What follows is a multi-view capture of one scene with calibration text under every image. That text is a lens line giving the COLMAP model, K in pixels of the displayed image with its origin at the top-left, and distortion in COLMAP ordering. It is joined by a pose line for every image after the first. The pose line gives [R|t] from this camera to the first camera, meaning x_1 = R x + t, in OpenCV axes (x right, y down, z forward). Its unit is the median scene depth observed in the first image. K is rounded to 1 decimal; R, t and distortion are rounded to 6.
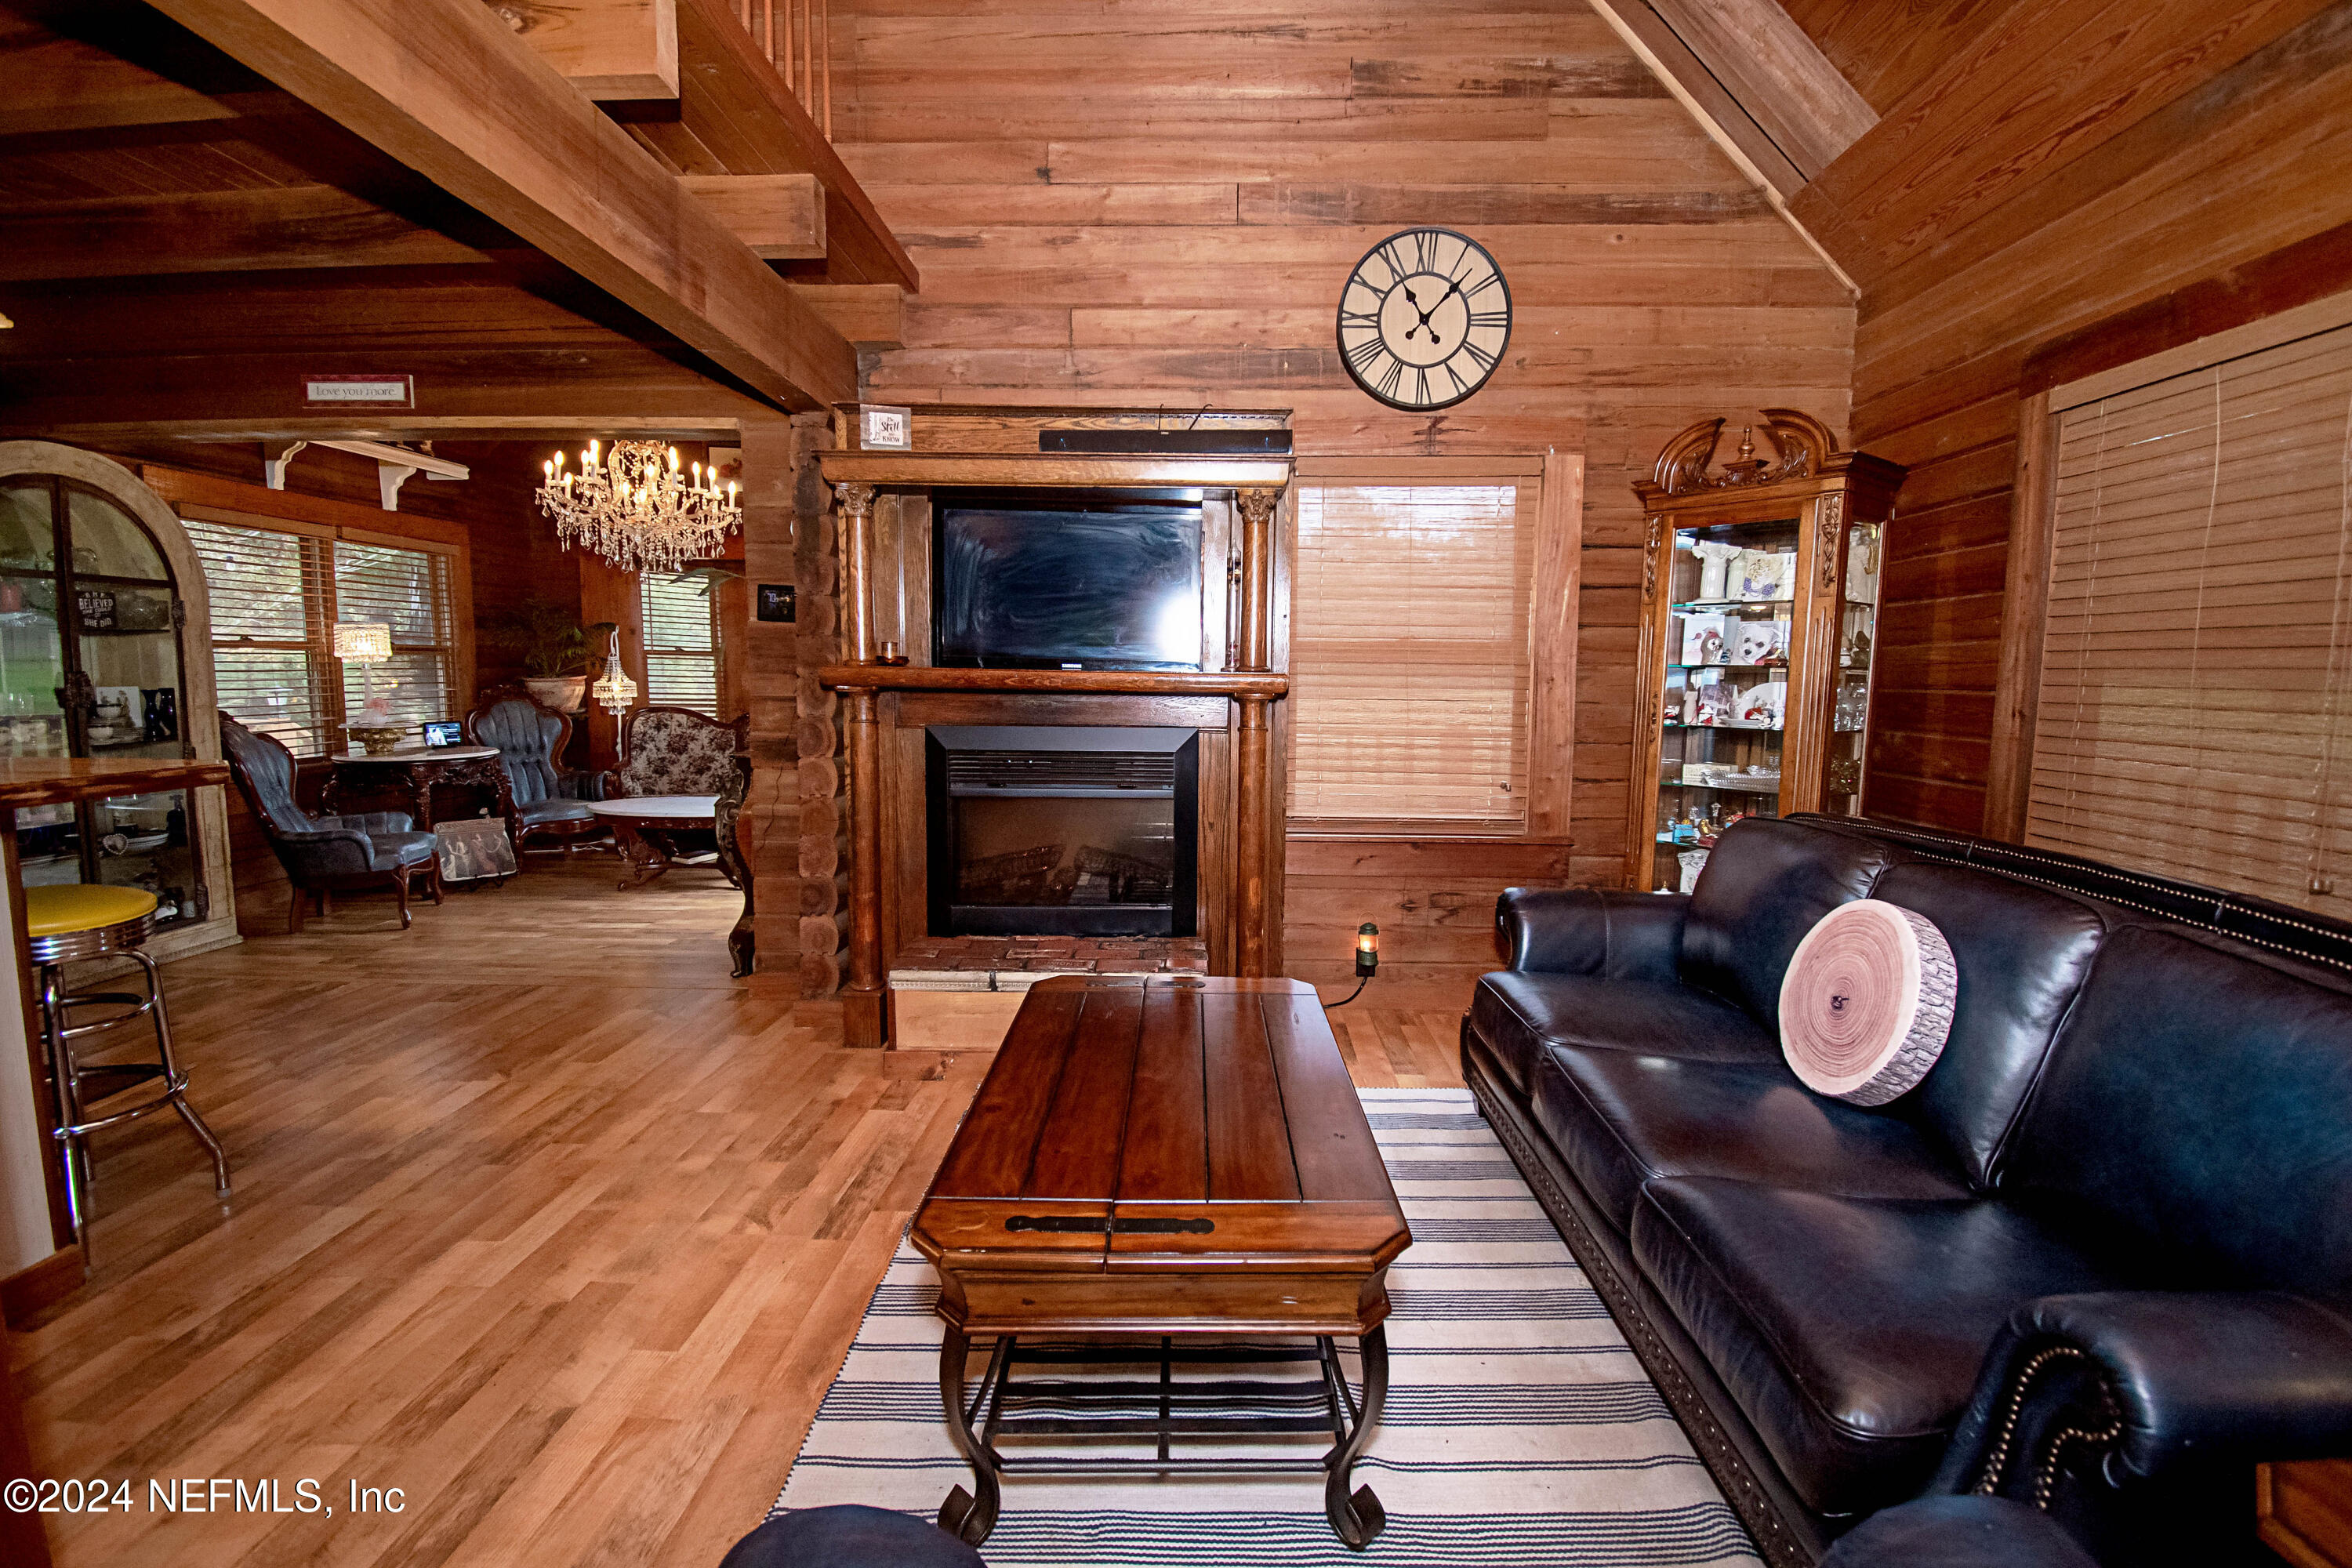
lens RADIAL K [[1038.9, 0, 1191.8], [0, 1038.9, 782.9], [0, 0, 1]] dist [0.023172, -0.028840]
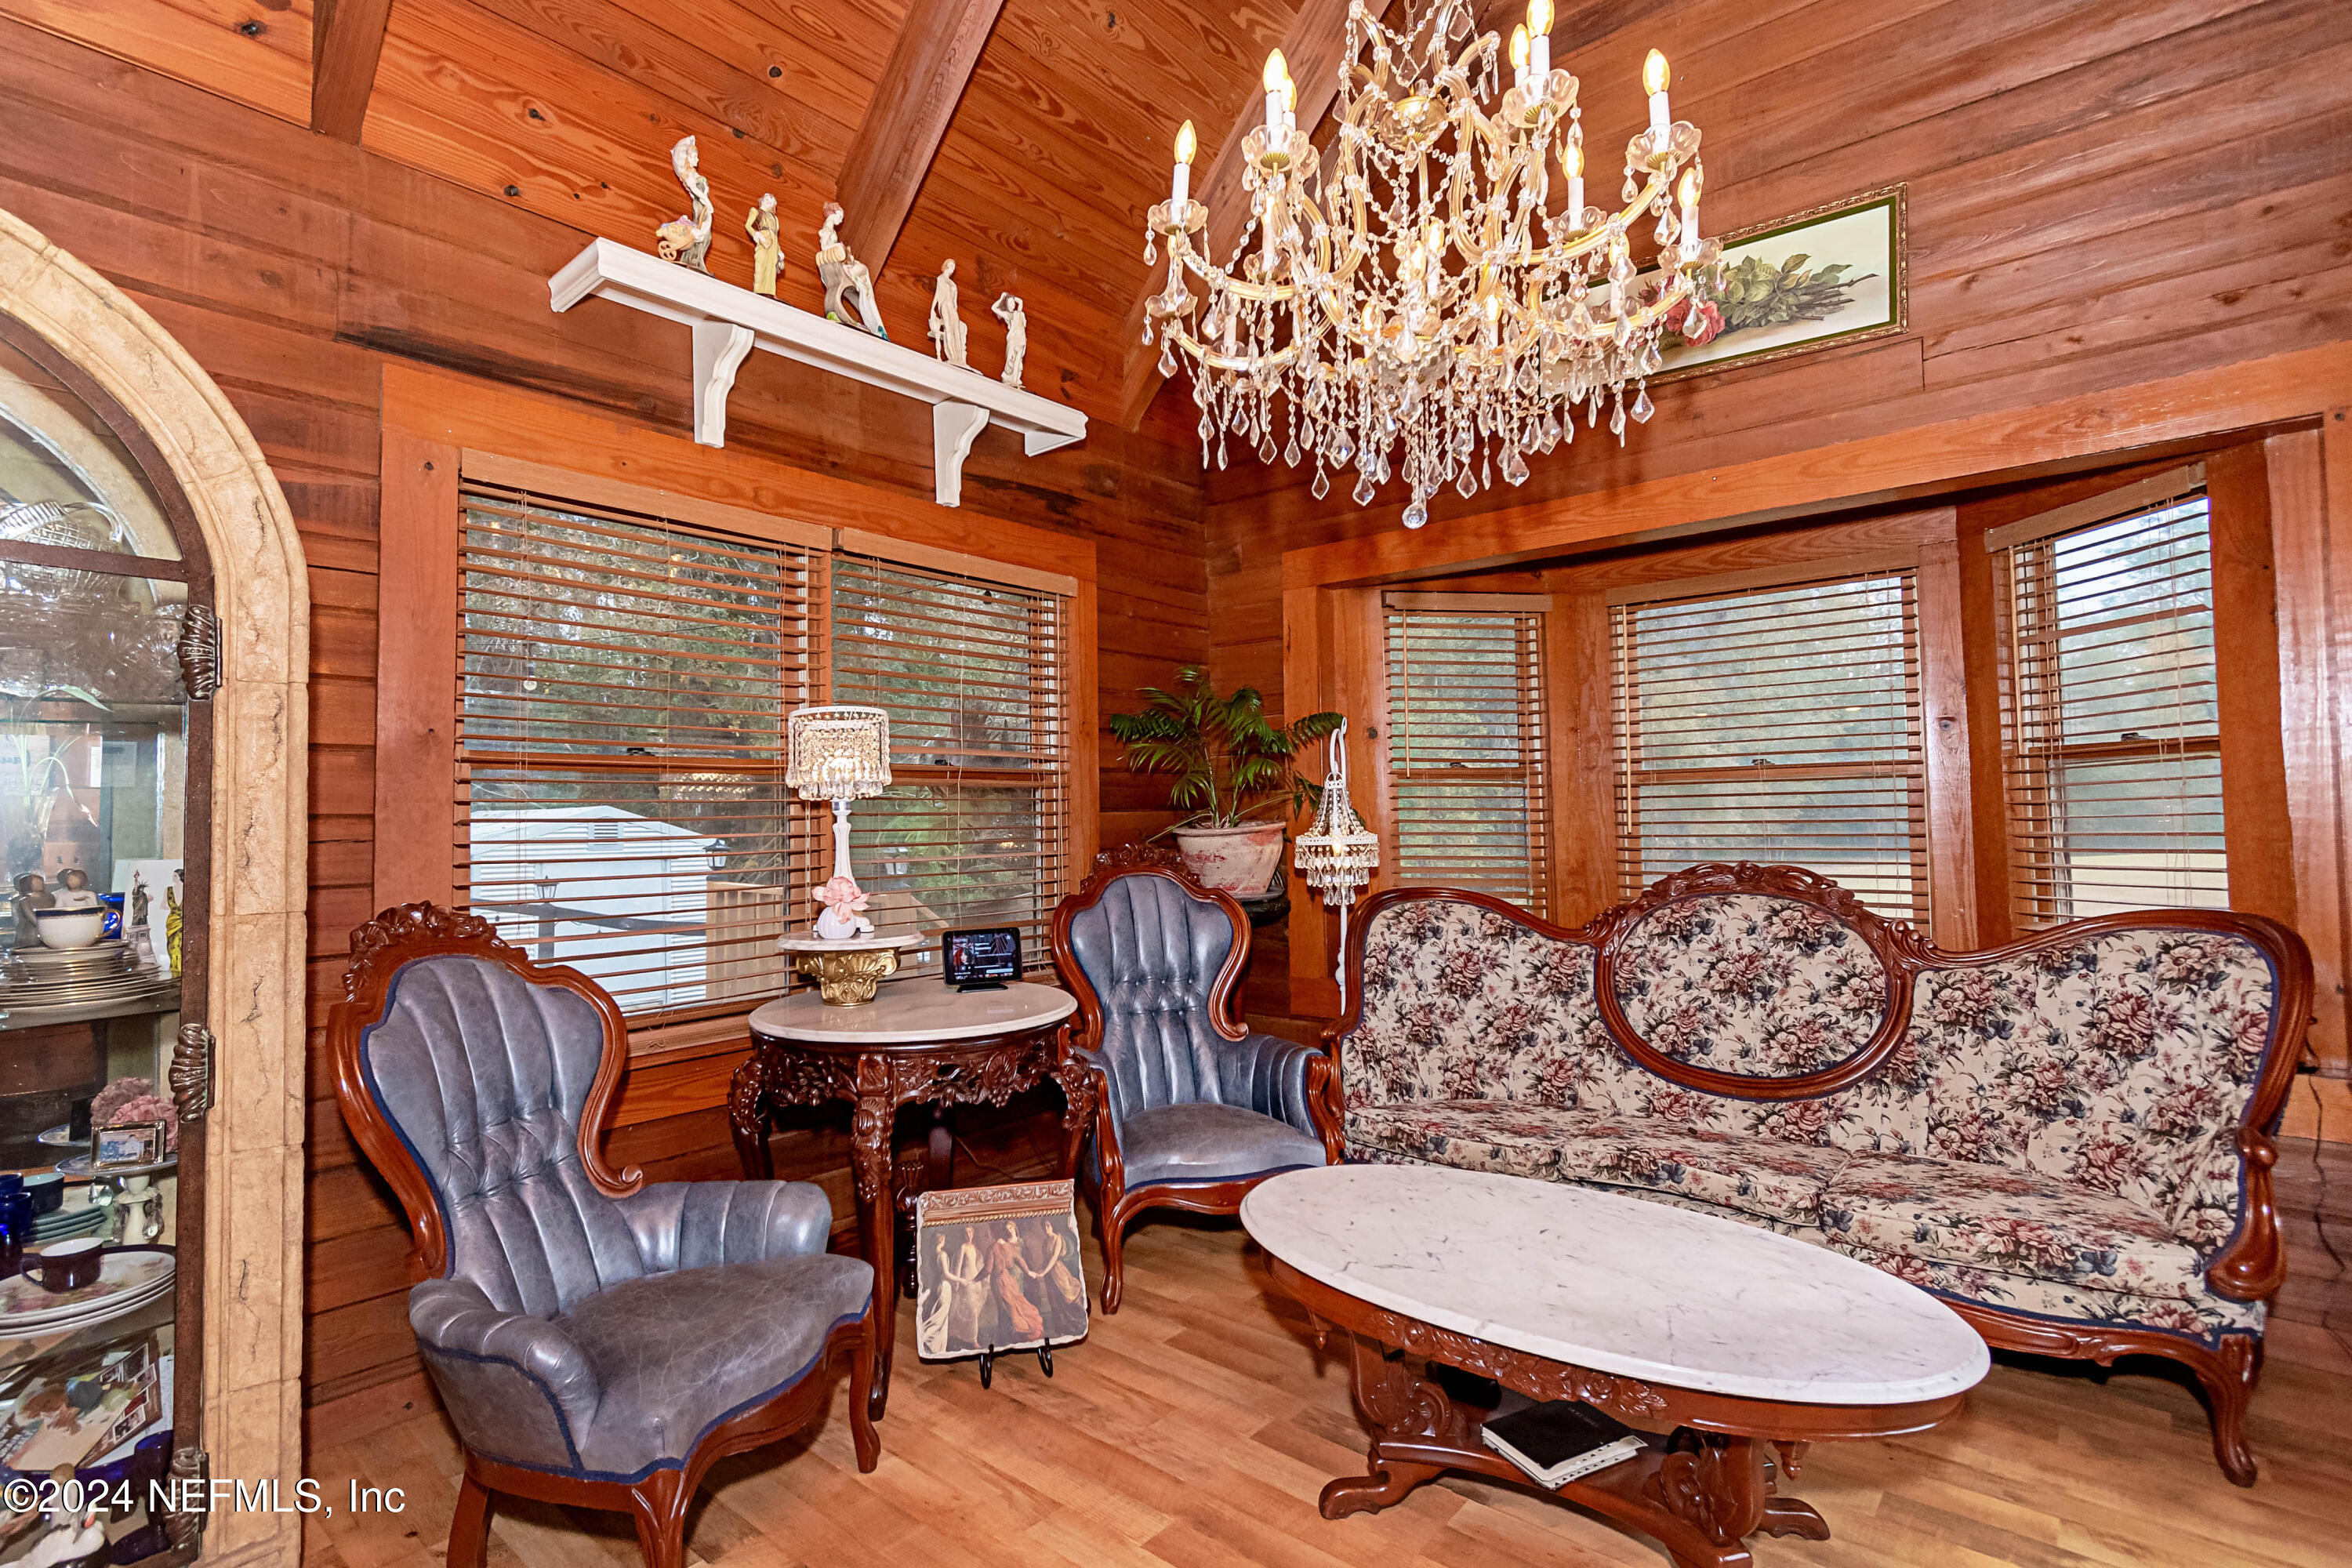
lens RADIAL K [[1116.7, 0, 1100.9], [0, 1116.7, 782.7], [0, 0, 1]] dist [0.000255, -0.034176]
pose [[0.751844, -0.042198, -0.657990, -0.604320], [-0.050371, 0.991357, -0.121134, -0.108198], [0.657414, 0.124217, 0.743220, 1.112510]]
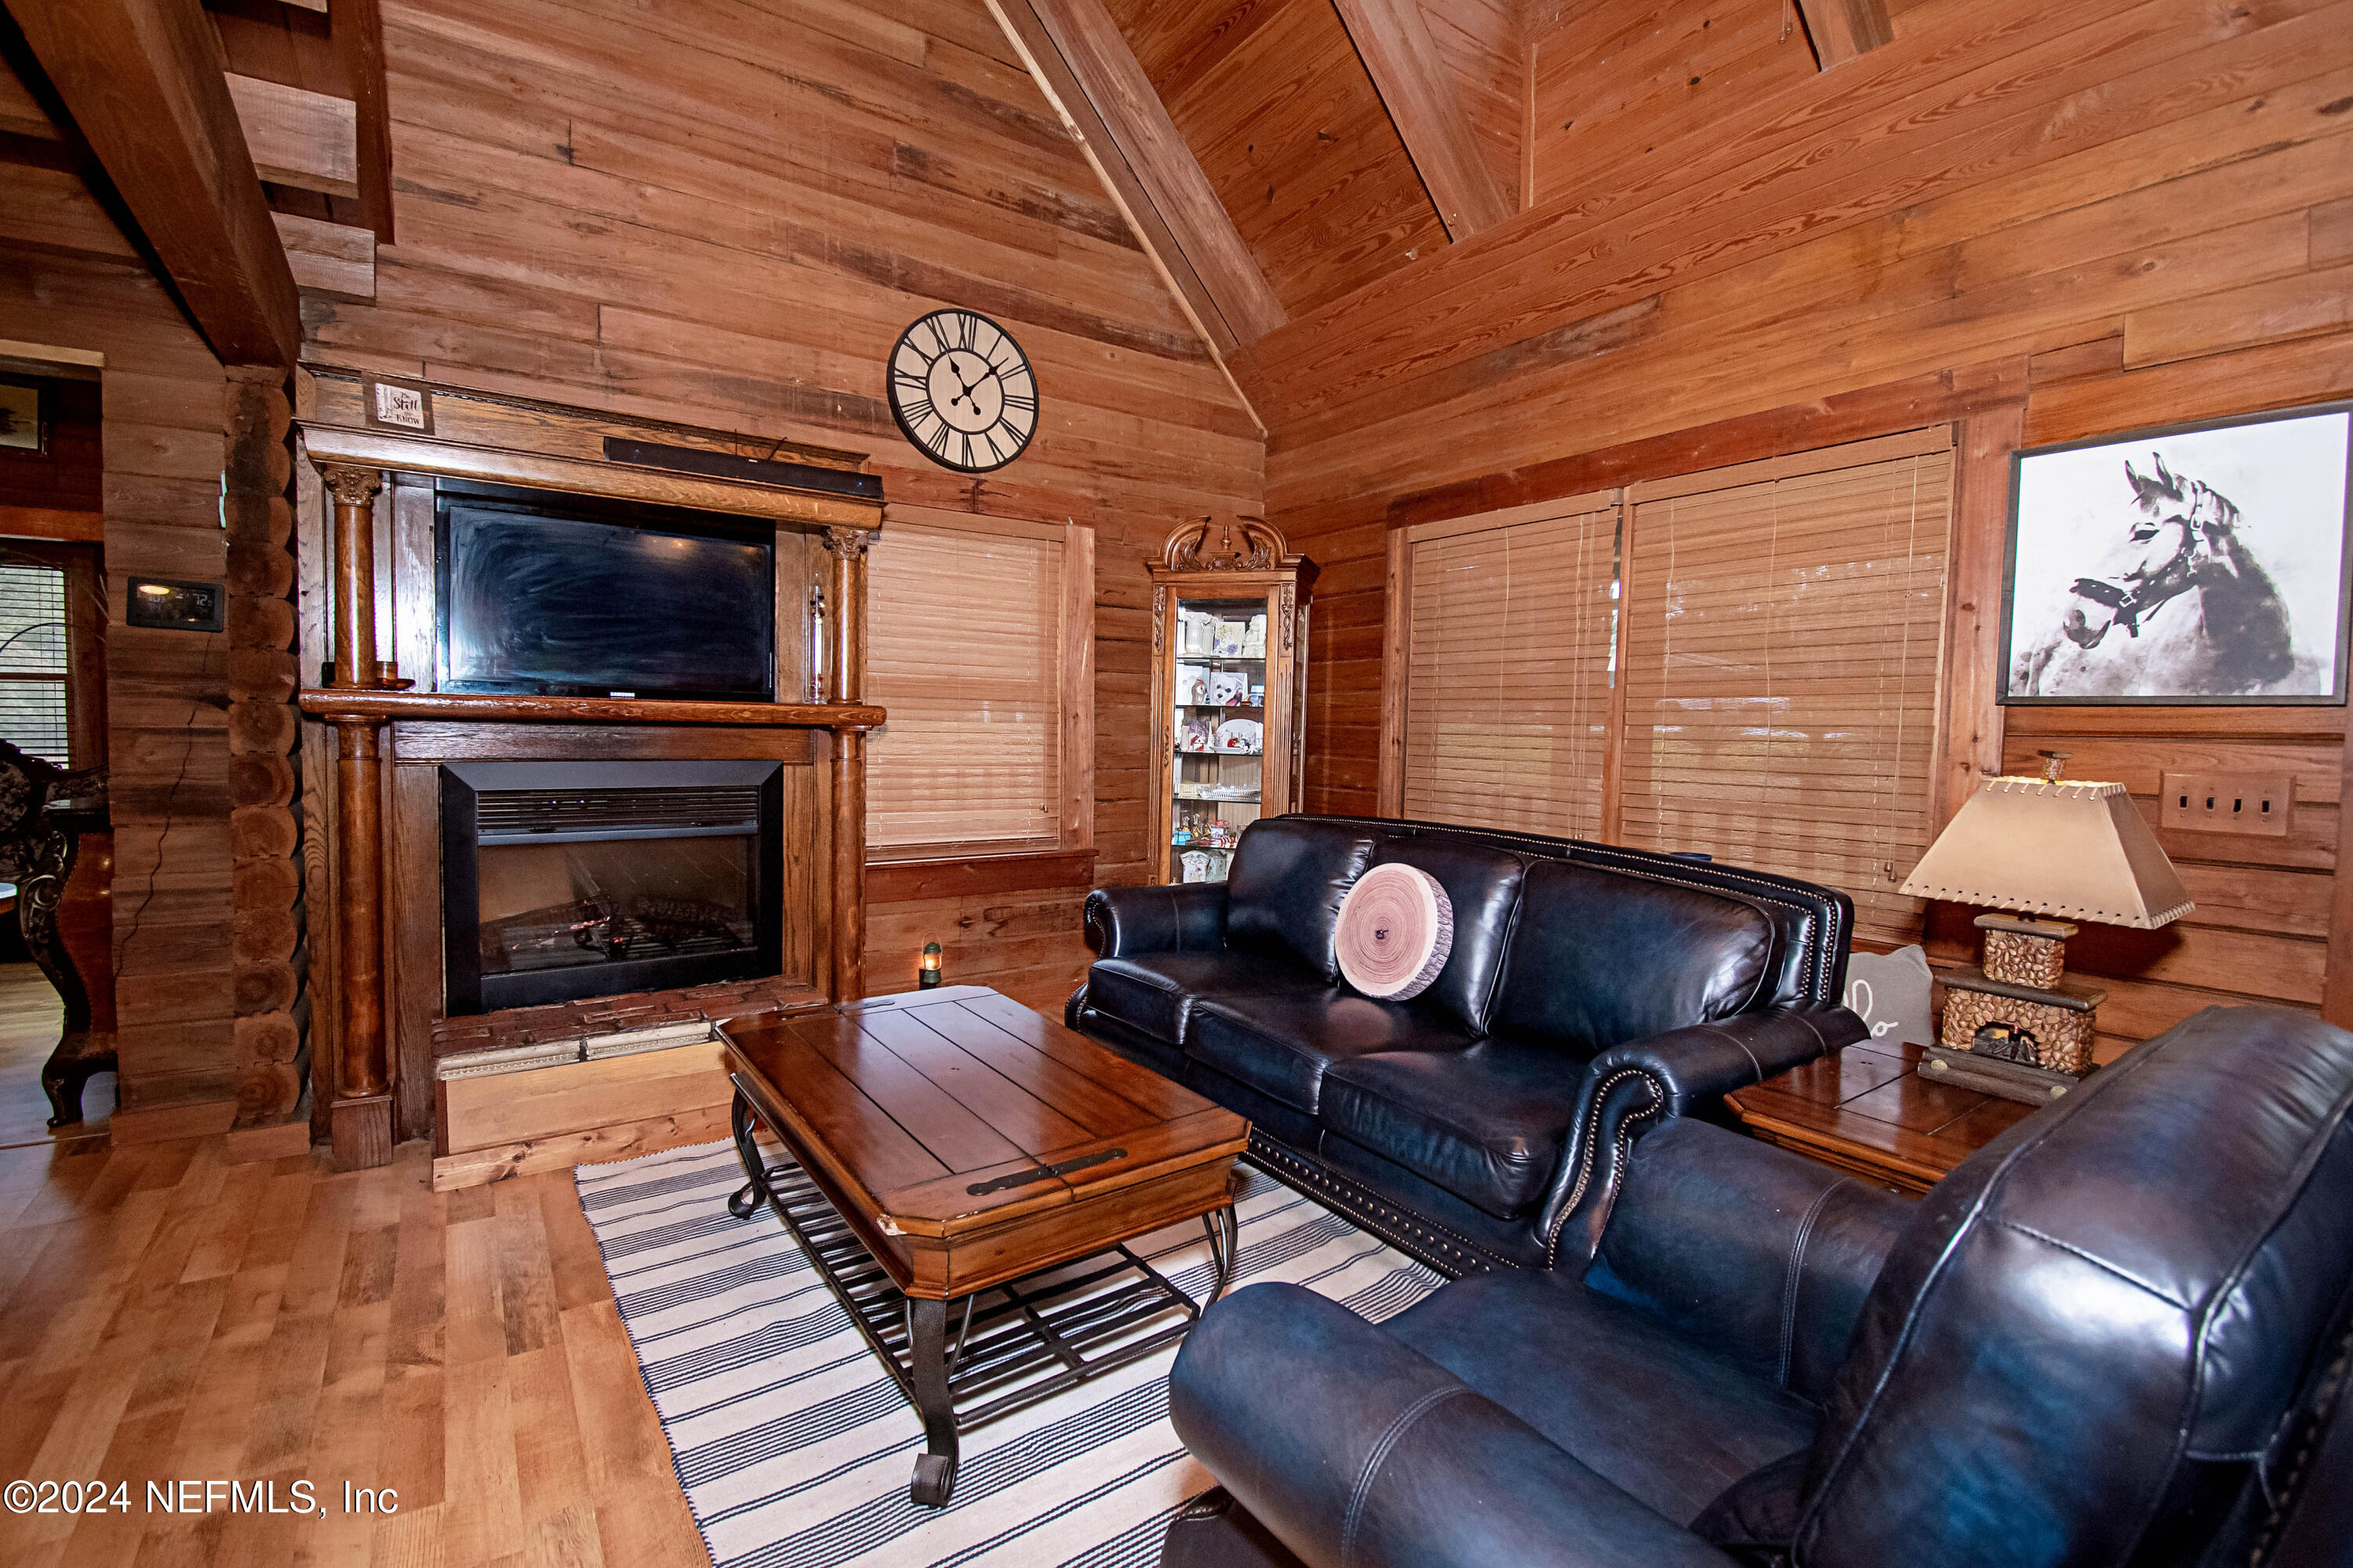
lens RADIAL K [[1055.3, 0, 1189.7], [0, 1055.3, 784.0], [0, 0, 1]] dist [0.020927, -0.027598]
pose [[0.807889, -0.028378, 0.588651, -0.260424], [0.049136, 0.998606, -0.019295, 0.007319], [-0.587283, 0.044512, 0.808157, -0.032644]]
